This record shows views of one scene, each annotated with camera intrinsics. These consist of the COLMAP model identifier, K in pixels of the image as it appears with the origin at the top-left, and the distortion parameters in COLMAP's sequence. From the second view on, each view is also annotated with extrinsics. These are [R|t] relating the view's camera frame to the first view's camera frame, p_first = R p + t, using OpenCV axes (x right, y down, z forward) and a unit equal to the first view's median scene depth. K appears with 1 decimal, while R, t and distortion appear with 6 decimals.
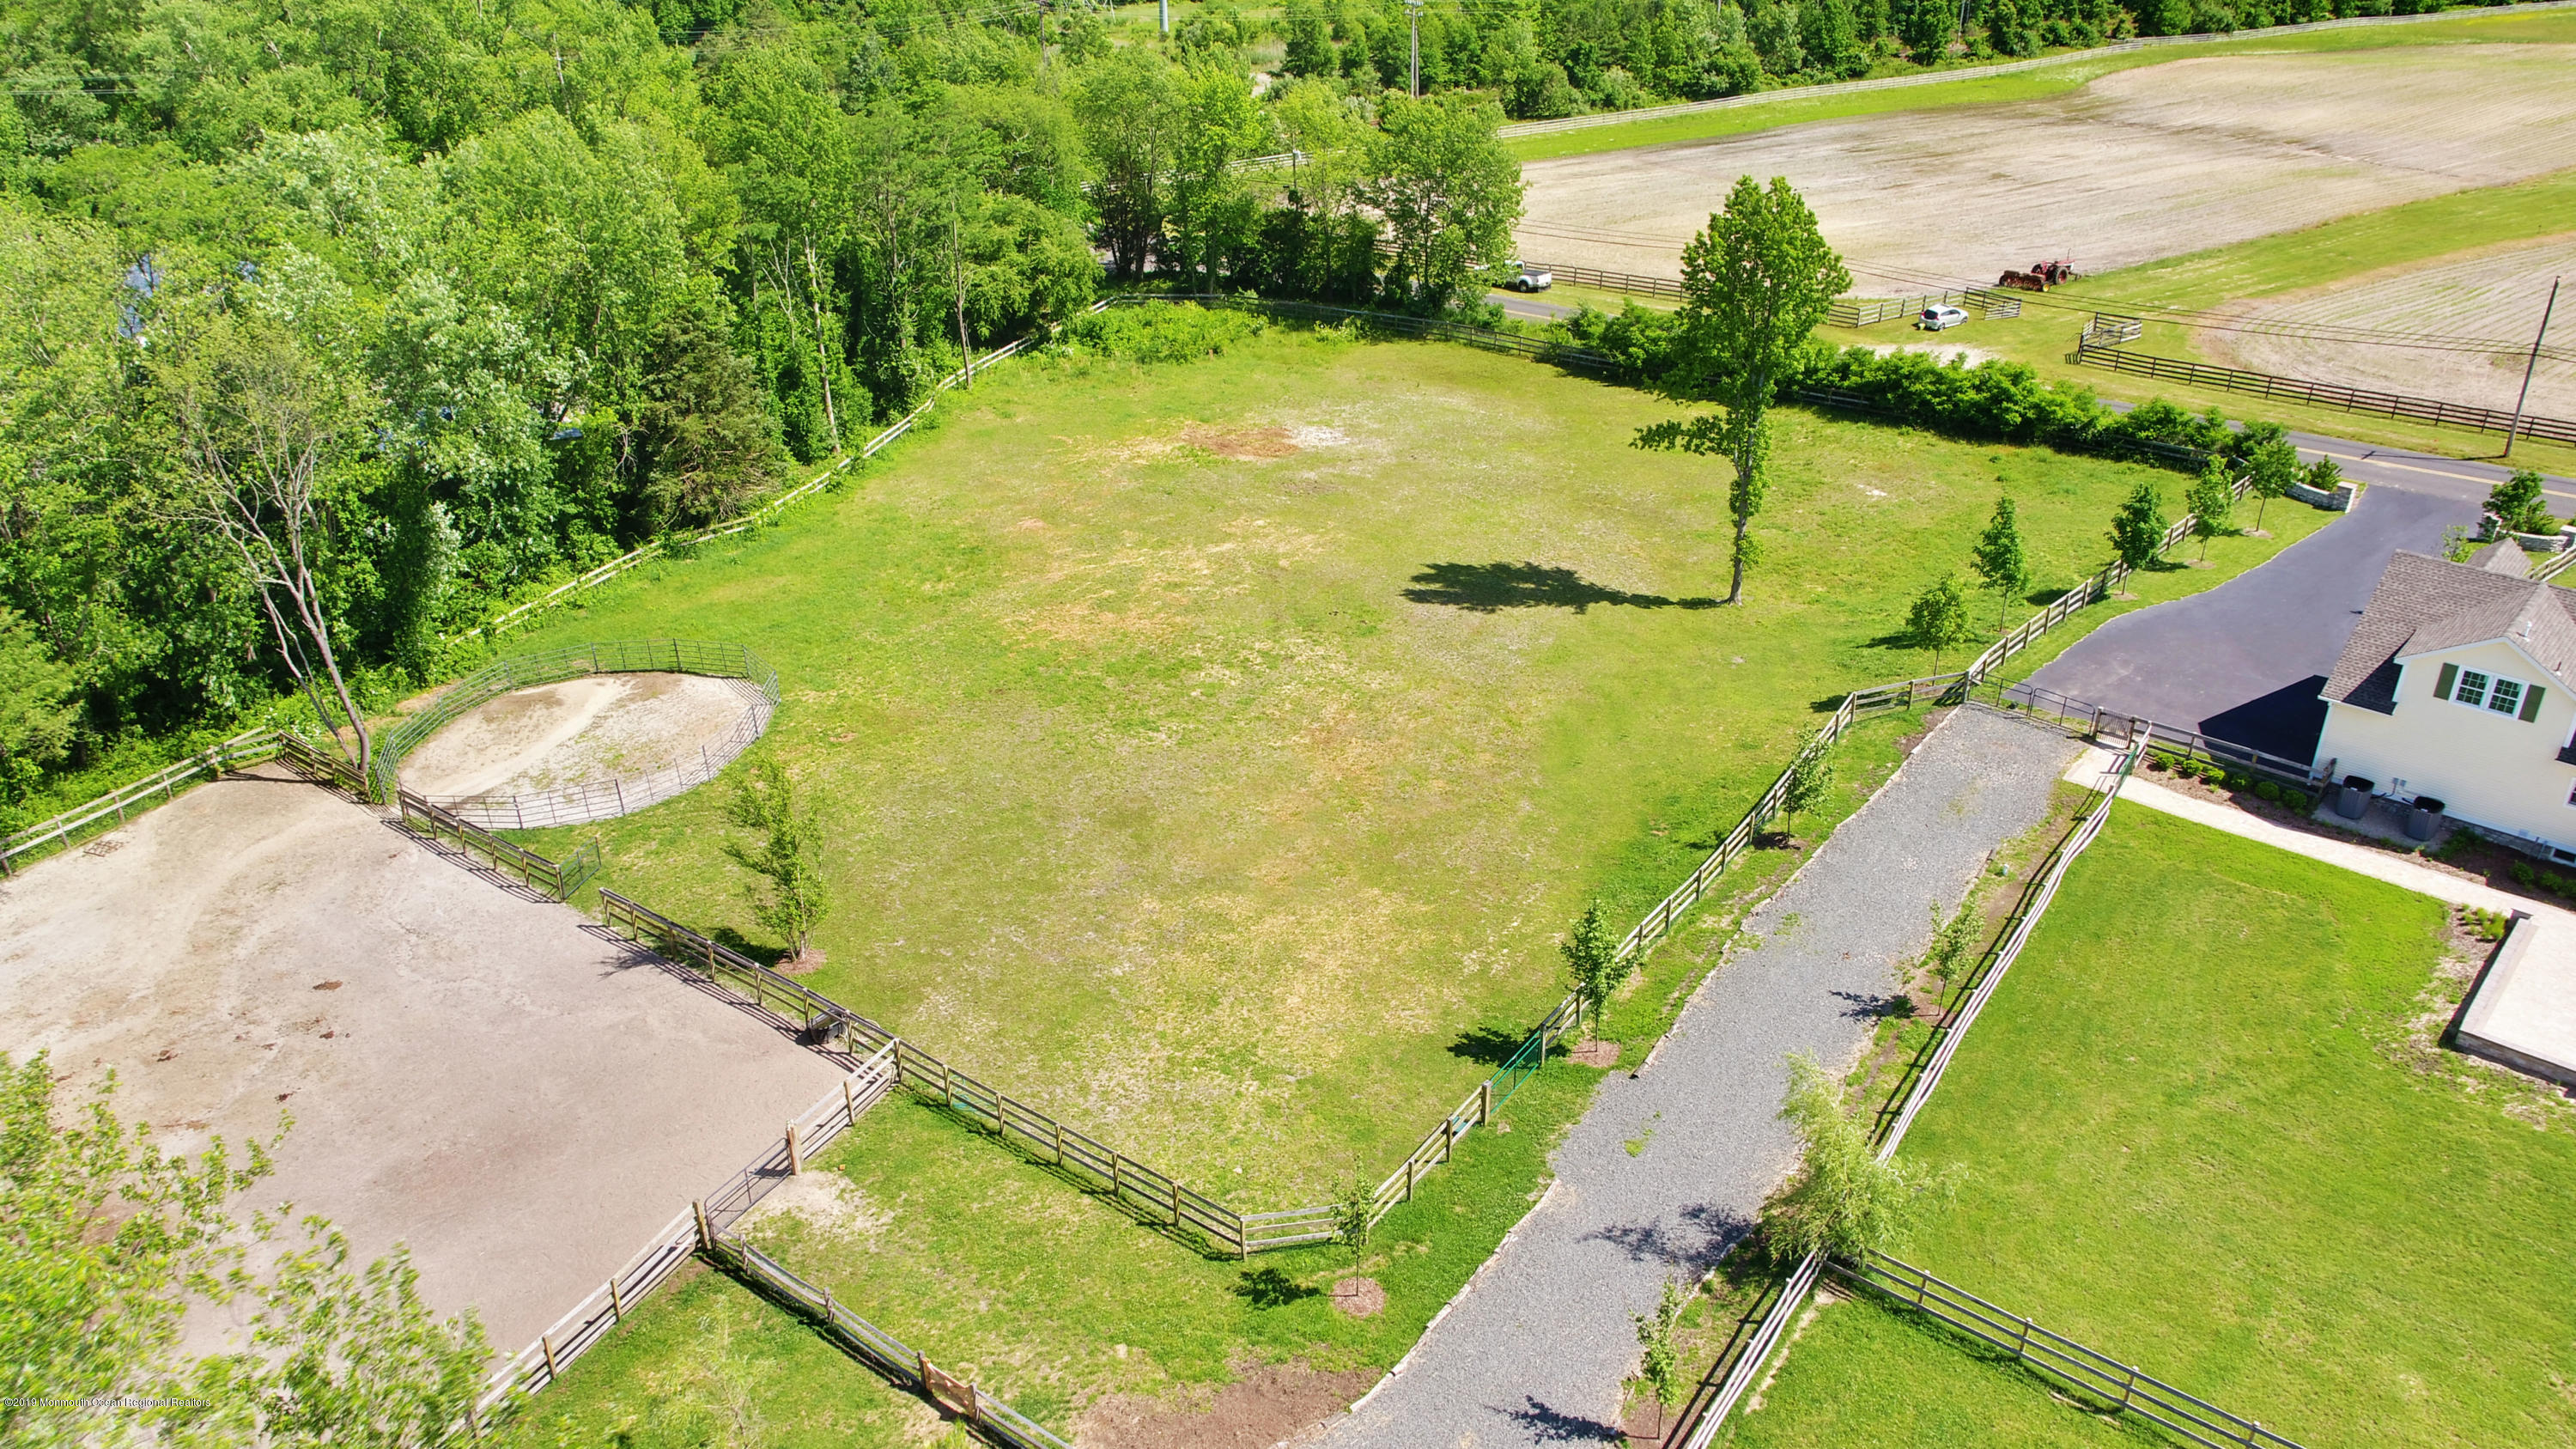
lens RADIAL K [[1770.9, 0, 1297.2], [0, 1770.9, 735.6], [0, 0, 1]] dist [-0.001534, 0.000616]
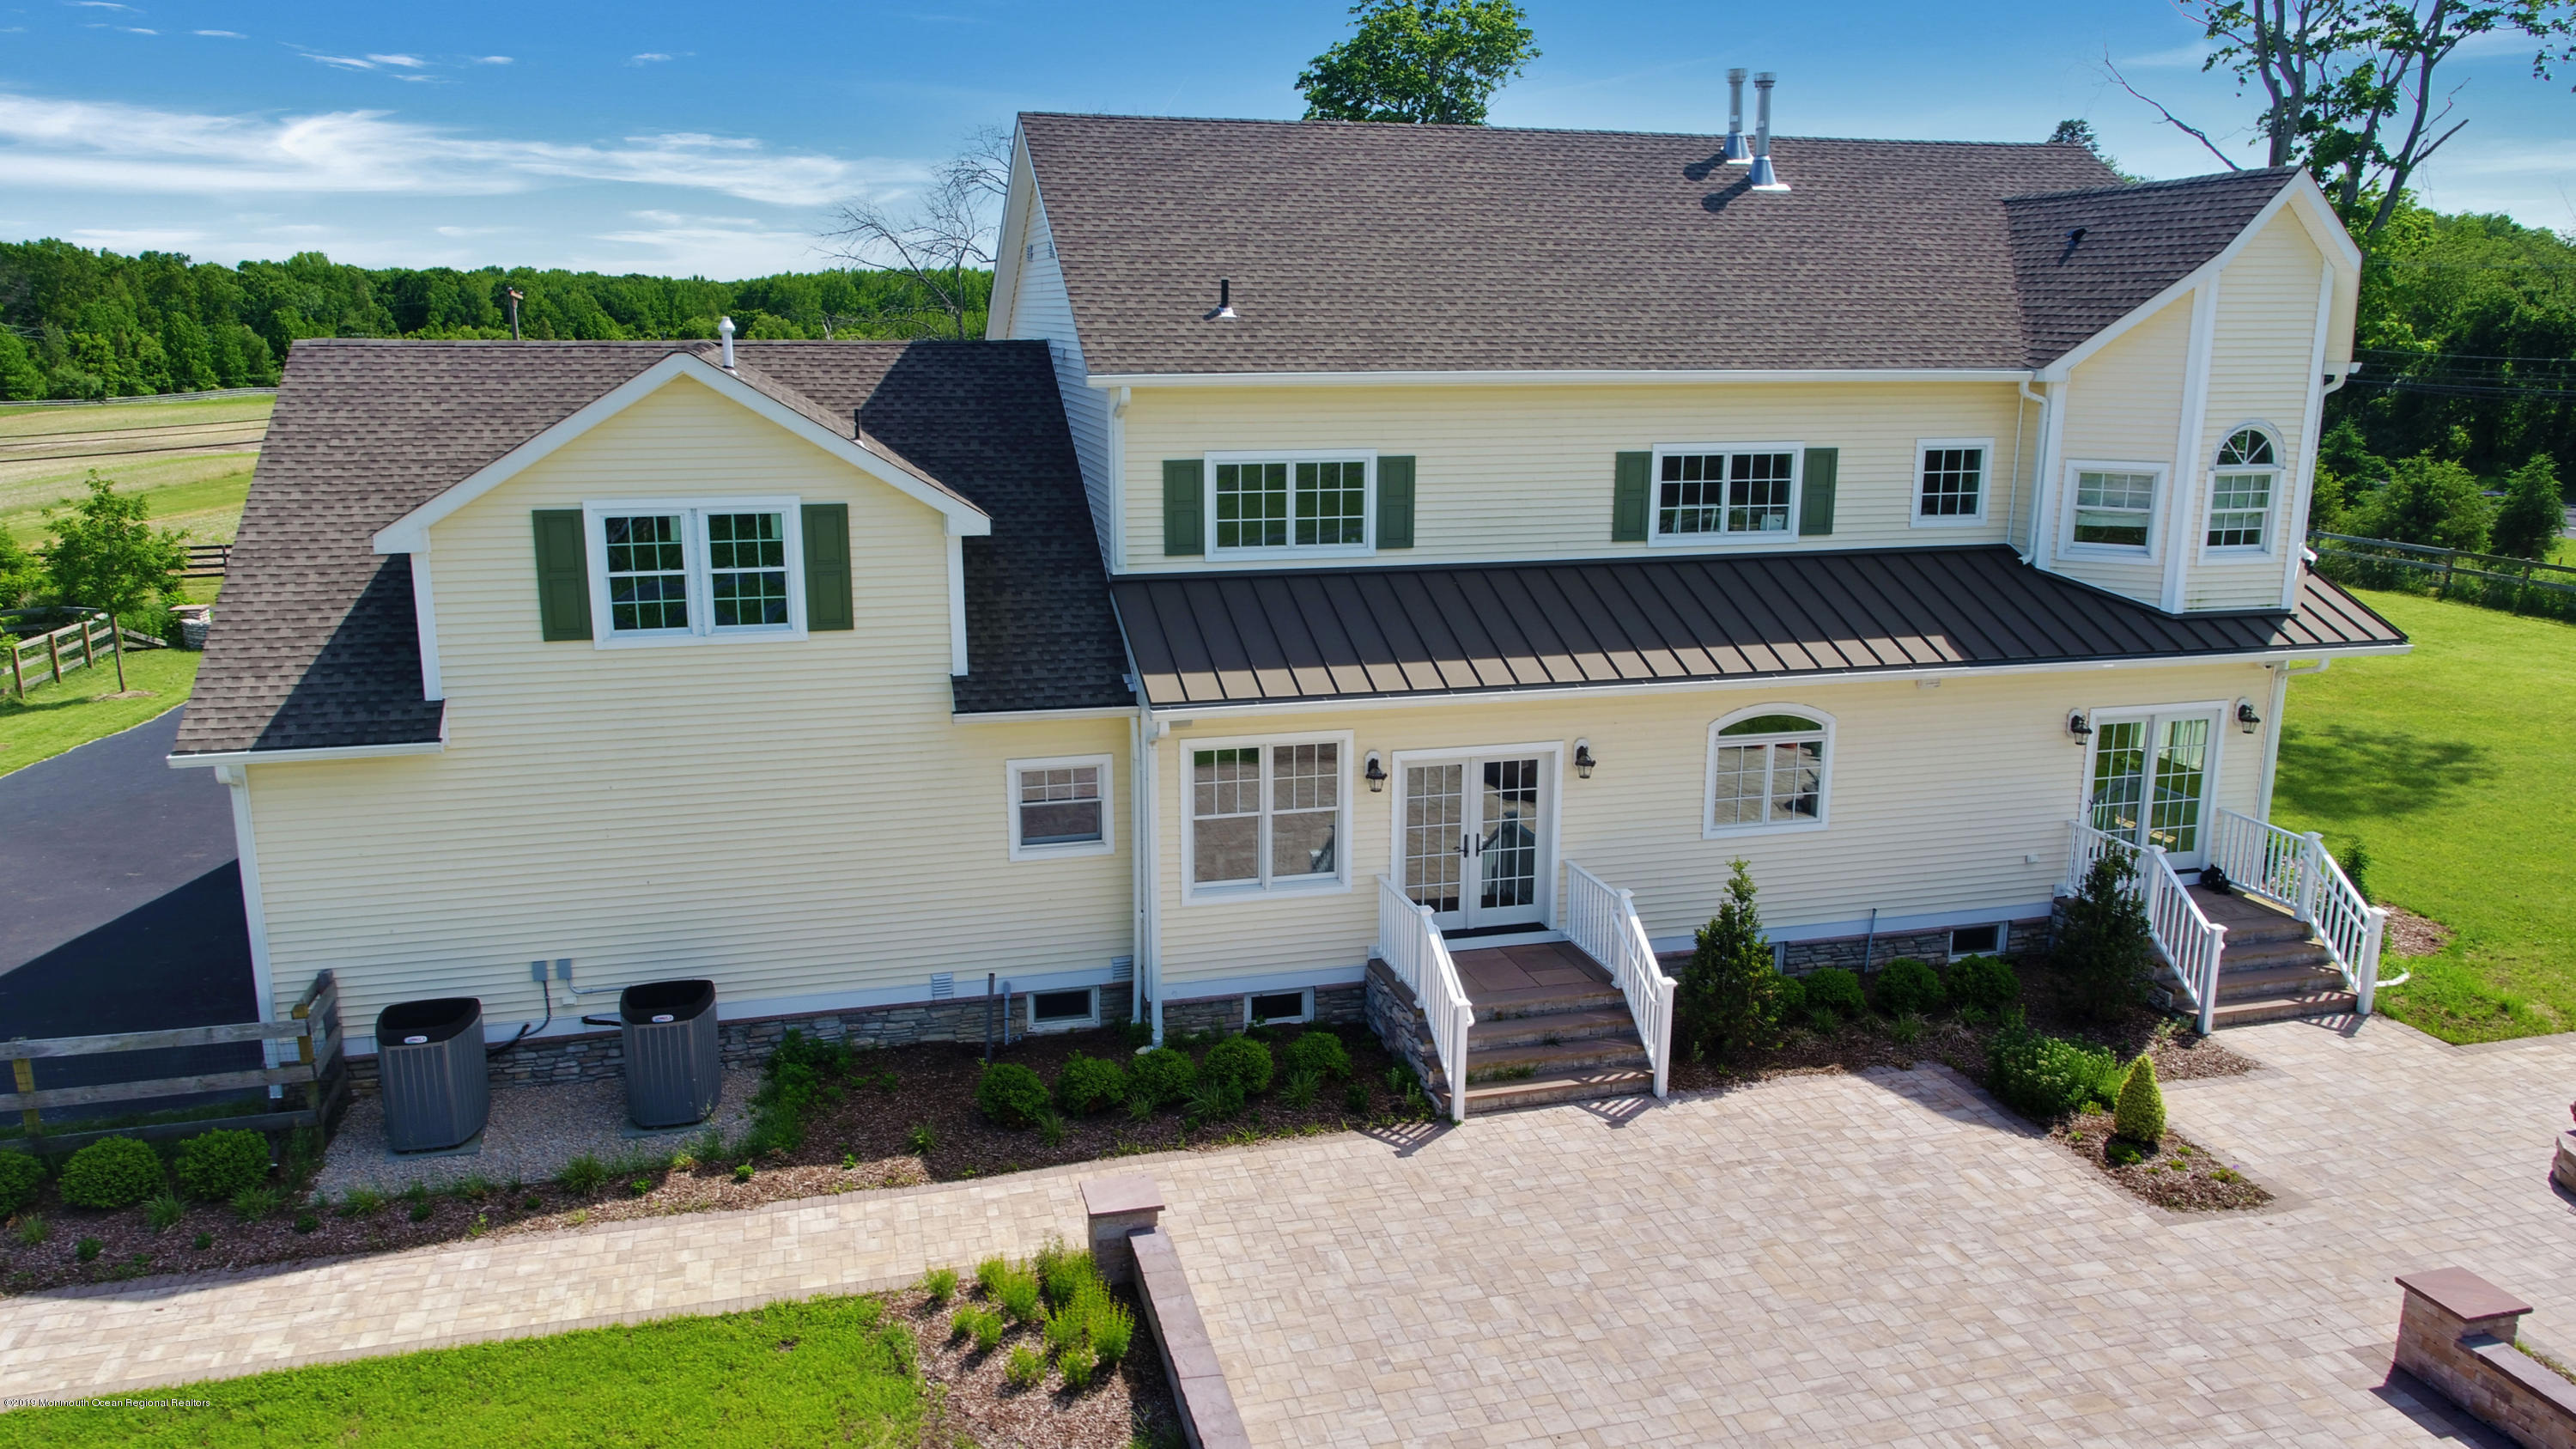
lens RADIAL K [[1770.9, 0, 1297.2], [0, 1770.9, 735.6], [0, 0, 1]] dist [-0.001534, 0.000616]
pose [[0.524622, -0.175317, 0.833088, 0.445761], [0.379752, 0.924008, -0.044691, 0.049959], [-0.761945, 0.339813, 0.551332, 0.724158]]
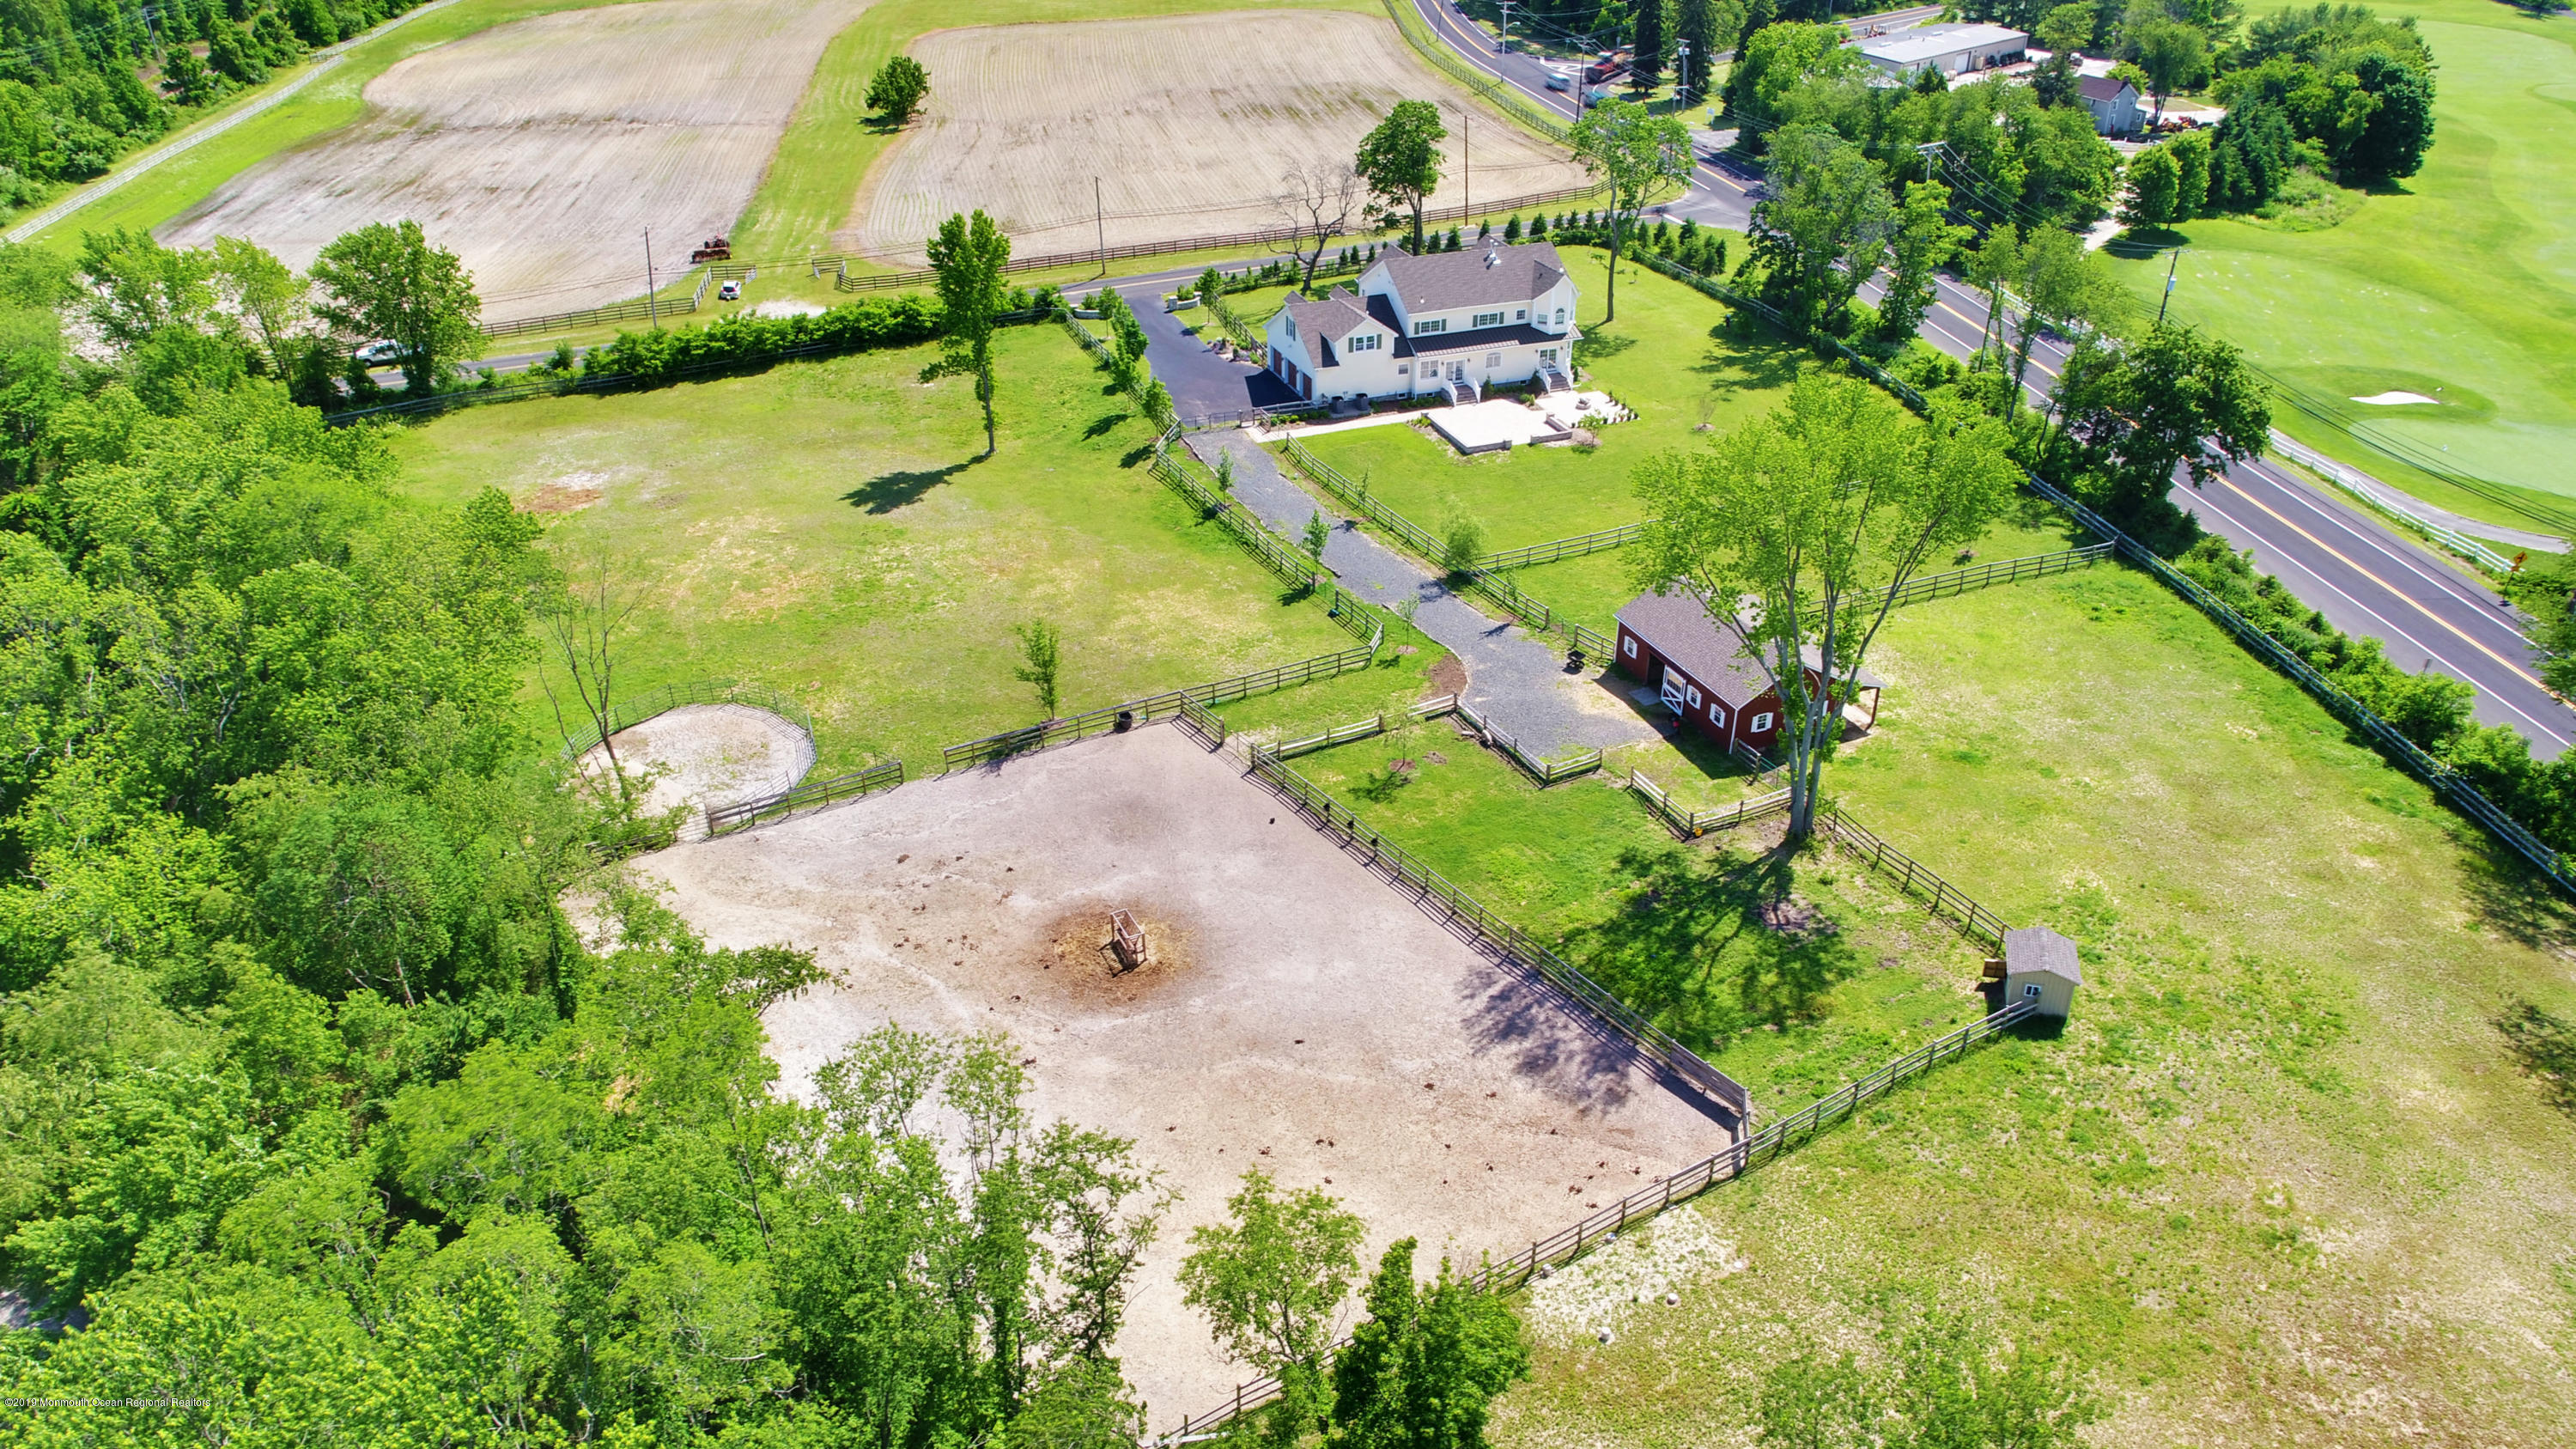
lens RADIAL K [[1770.9, 0, 1297.2], [0, 1770.9, 735.6], [0, 0, 1]] dist [-0.001534, 0.000616]
pose [[0.439504, -0.439749, 0.783235, -1.481231], [0.410470, 0.873922, 0.260334, -0.217436], [-0.798968, 0.207077, 0.564597, -0.207276]]
